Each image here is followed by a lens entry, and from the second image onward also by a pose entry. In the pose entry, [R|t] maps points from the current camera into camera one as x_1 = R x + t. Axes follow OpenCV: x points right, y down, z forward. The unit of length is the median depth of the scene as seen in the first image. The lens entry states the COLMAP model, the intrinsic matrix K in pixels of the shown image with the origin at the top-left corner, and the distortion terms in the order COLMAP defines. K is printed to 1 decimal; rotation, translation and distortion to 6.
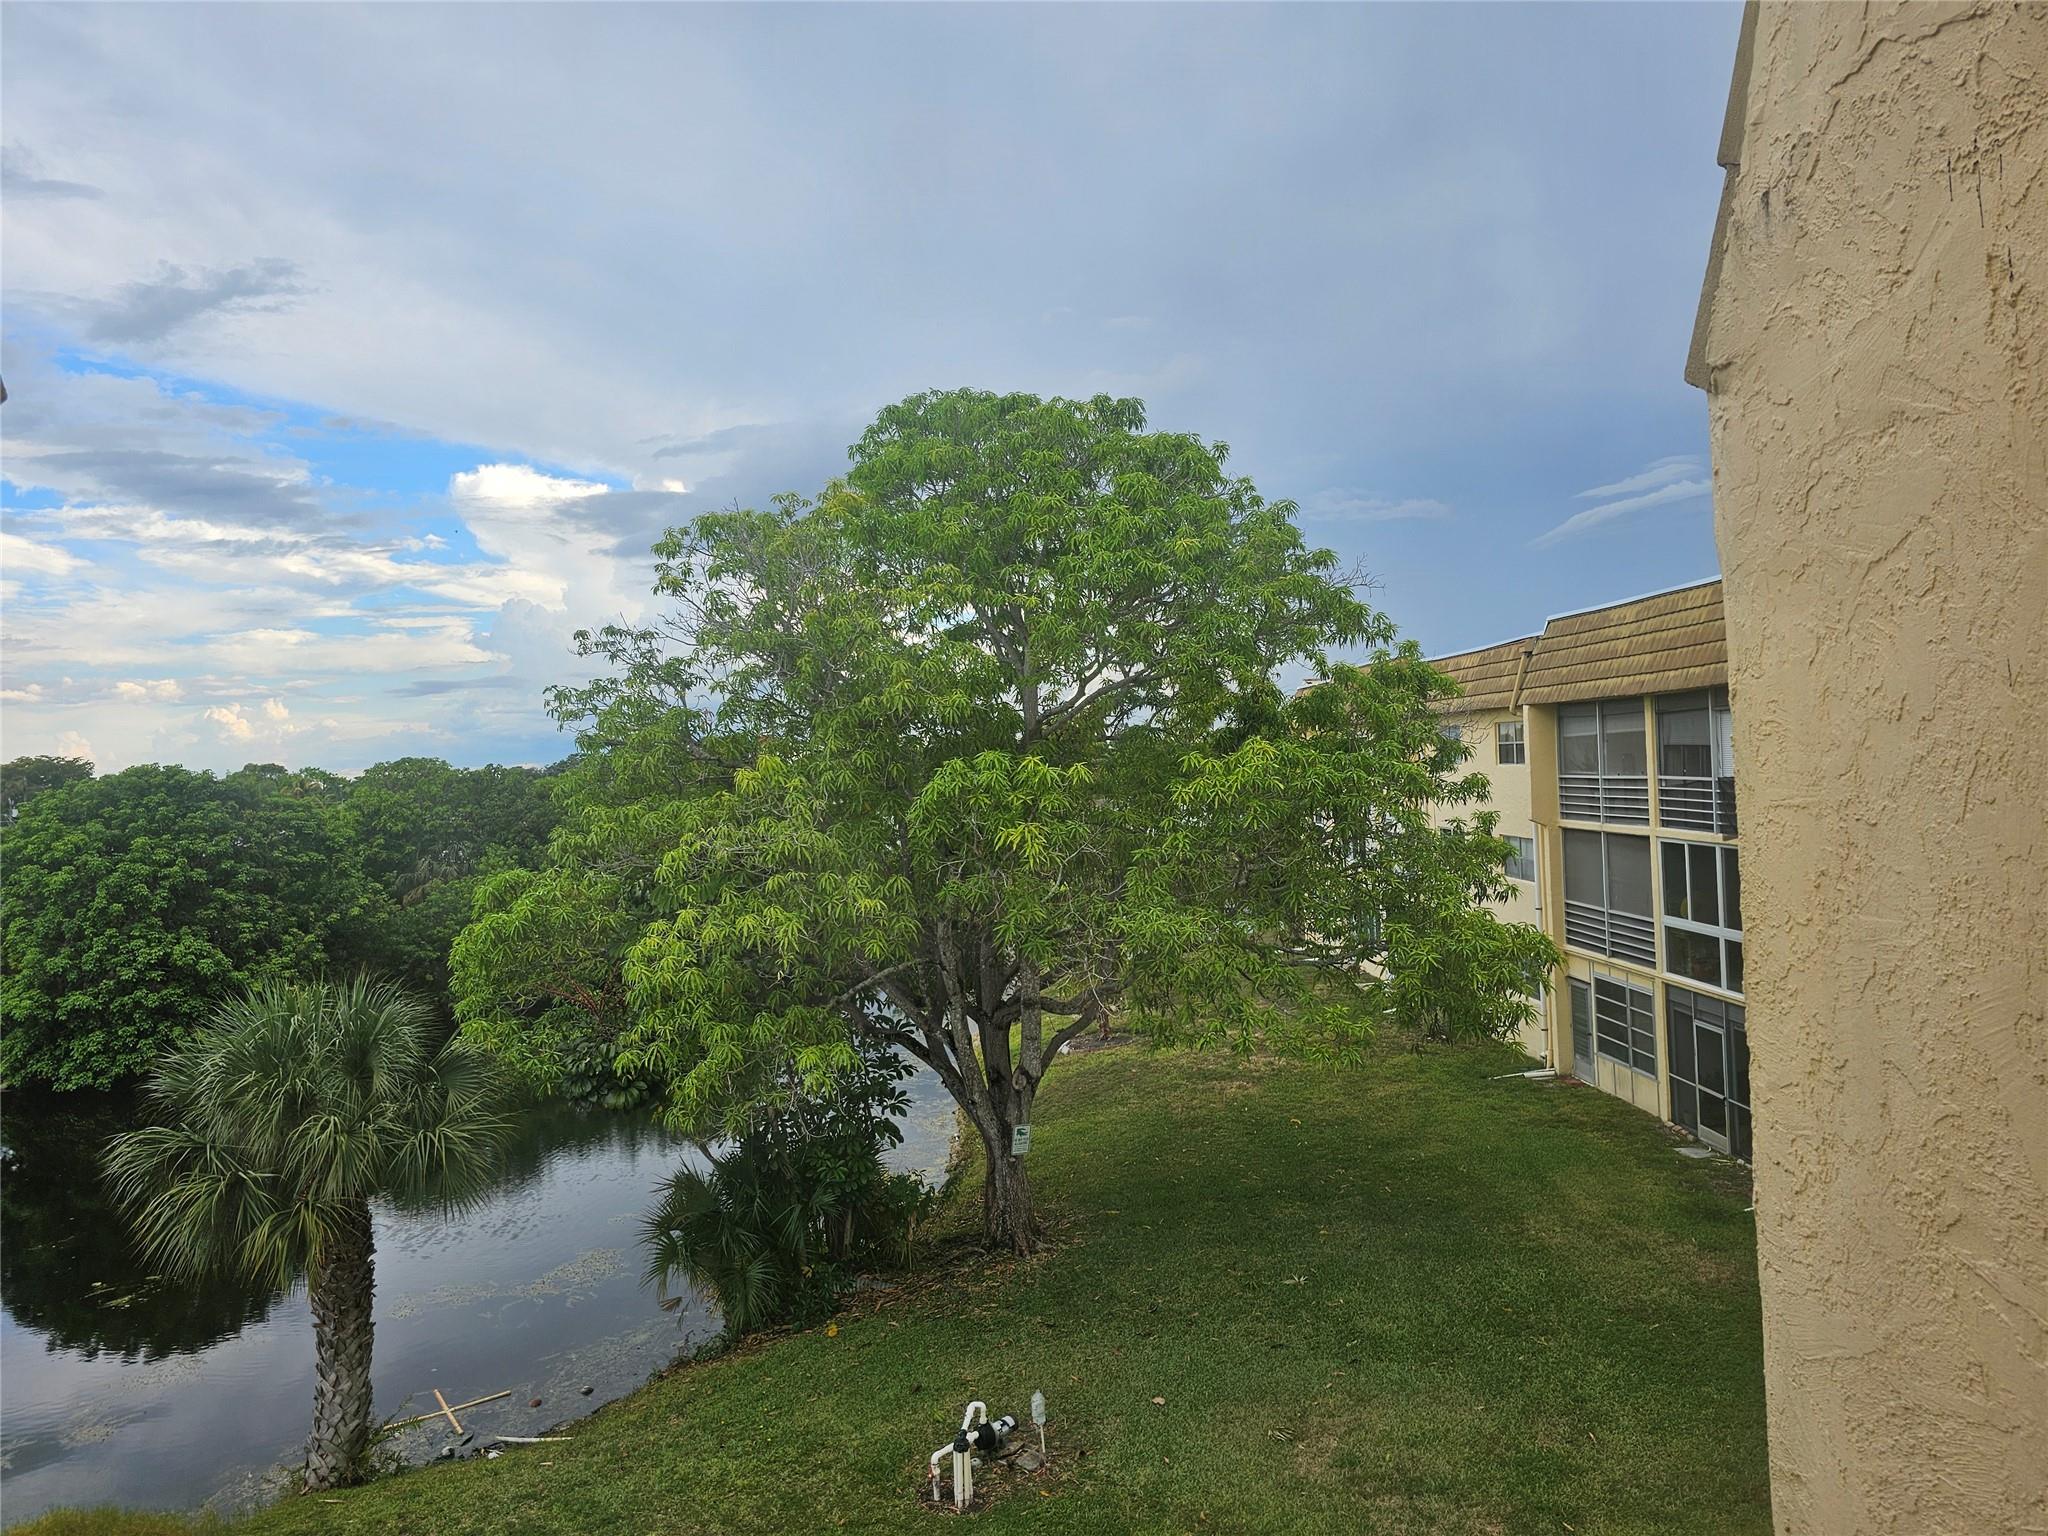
lens RADIAL K [[1374.1, 0, 1020.9], [0, 1374.1, 774.8], [0, 0, 1]] dist [0.064905, -0.054970]
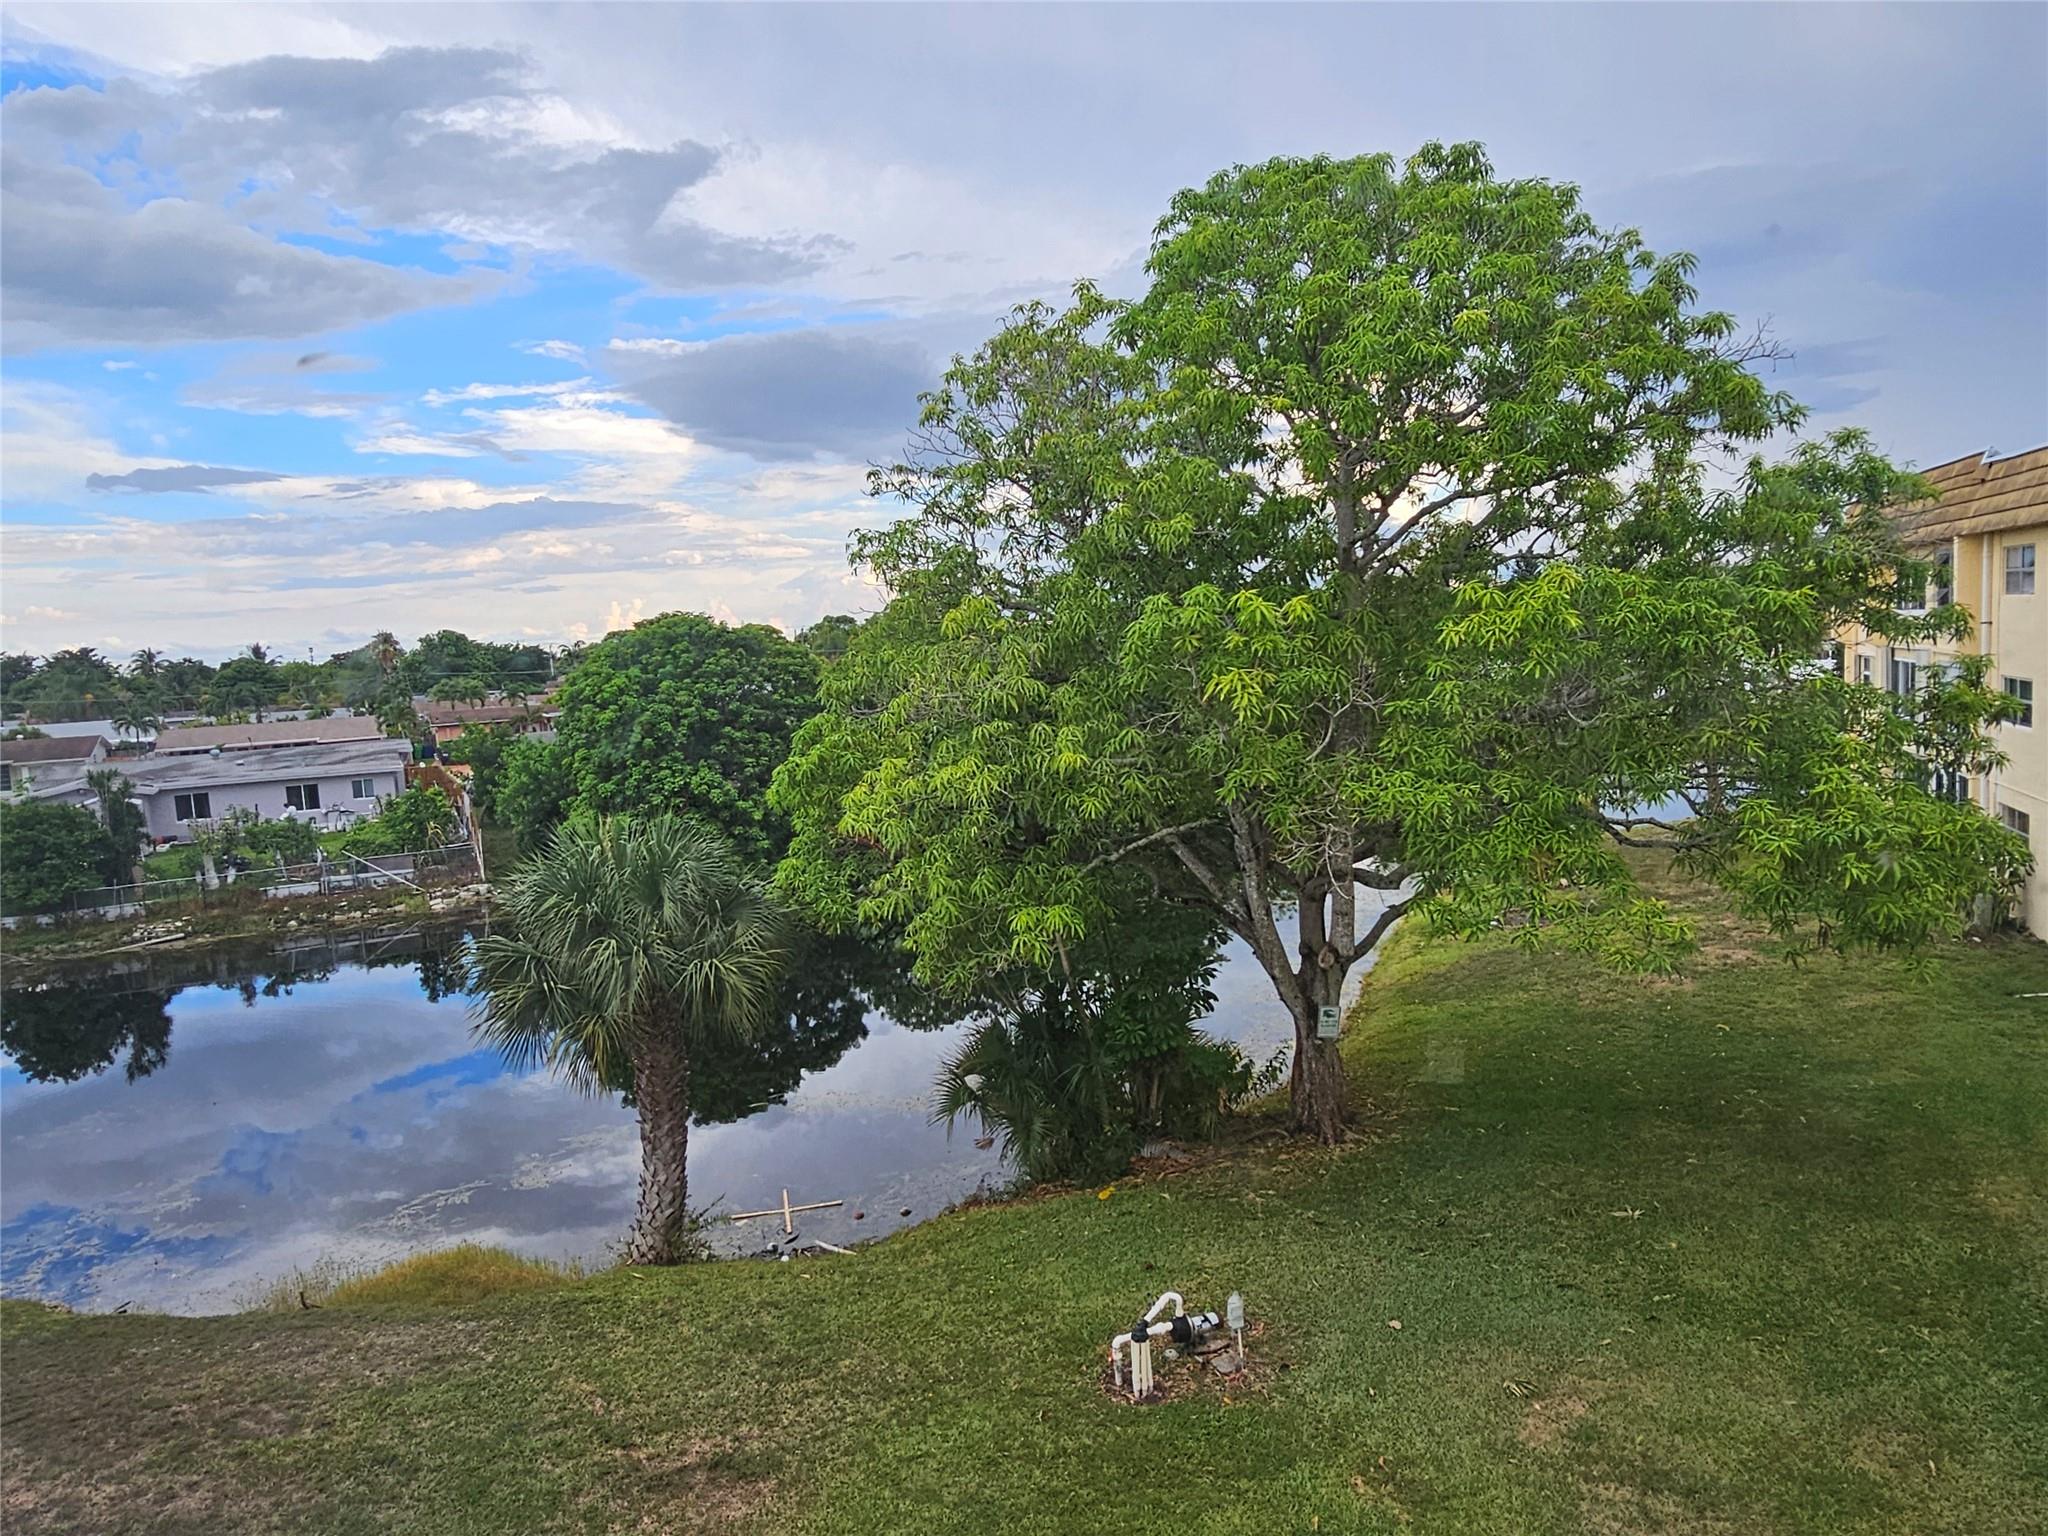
lens RADIAL K [[1402.3, 0, 1033.3], [0, 1402.3, 795.2], [0, 0, 1]] dist [-0.001630, -0.000424]
pose [[0.927600, 0.034891, -0.371942, 0.164364], [0.011242, 0.992571, 0.121148, 0.004454], [0.373406, -0.116559, 0.920316, 0.106025]]
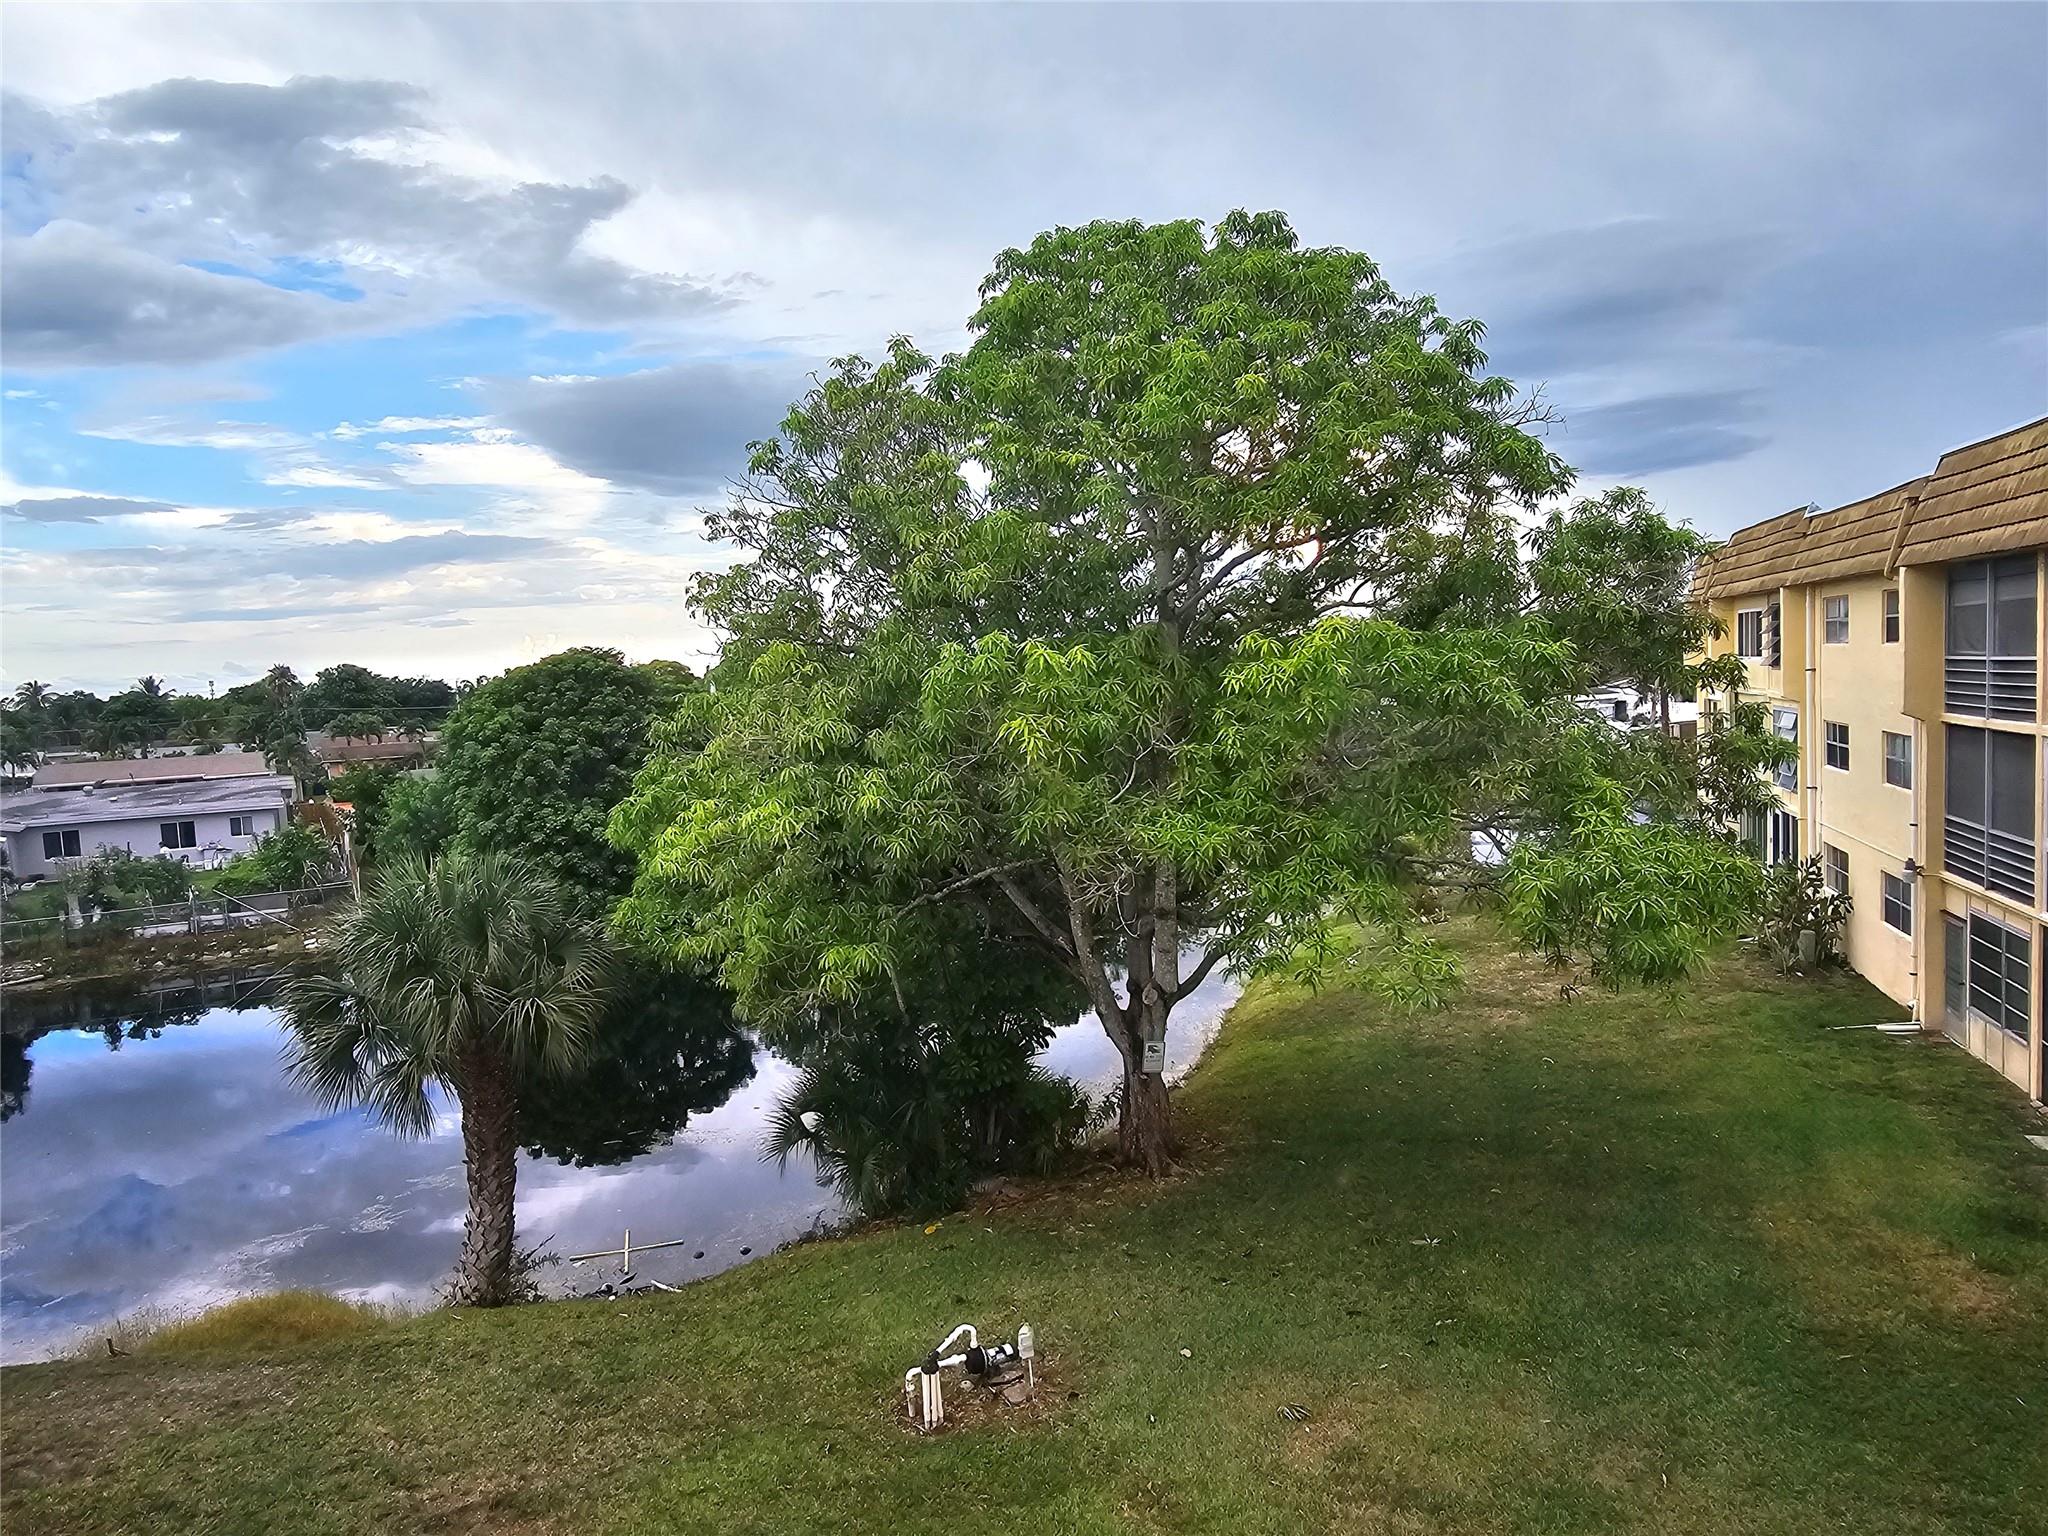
lens RADIAL K [[1403.6, 0, 1019.1], [0, 1403.6, 793.6], [0, 0, 1]] dist [0.000739, -0.001064]
pose [[0.943567, 0.026636, -0.330109, 0.231053], [0.004718, 0.995578, 0.093817, 0.000865], [0.331148, -0.090081, 0.939269, 0.109638]]
